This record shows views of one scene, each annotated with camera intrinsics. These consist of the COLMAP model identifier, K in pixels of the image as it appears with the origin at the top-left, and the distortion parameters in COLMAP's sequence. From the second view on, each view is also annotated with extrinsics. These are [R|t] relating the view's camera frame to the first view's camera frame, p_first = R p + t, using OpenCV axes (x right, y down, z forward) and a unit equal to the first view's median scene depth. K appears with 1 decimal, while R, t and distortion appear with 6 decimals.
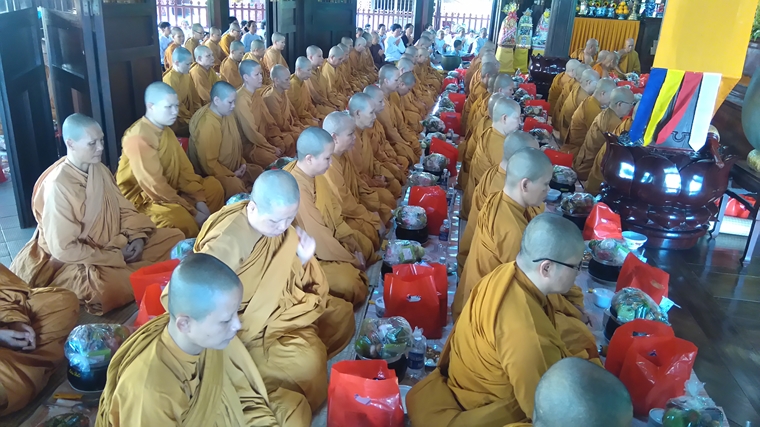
lens RADIAL K [[572.7, 0, 386.9], [0, 572.7, 214.6], [0, 0, 1]] dist [0.011301, -0.023007]
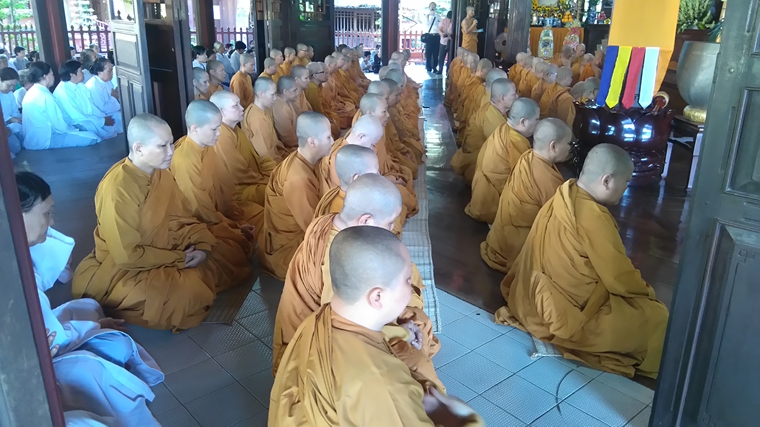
lens RADIAL K [[572.7, 0, 374.1], [0, 572.7, 212.8], [0, 0, 1]] dist [0.011301, -0.023007]
pose [[0.996856, -0.054789, 0.057246, -0.161132], [0.057247, 0.997467, -0.042227, 0.145713], [-0.054788, 0.045371, 0.997467, -0.254105]]
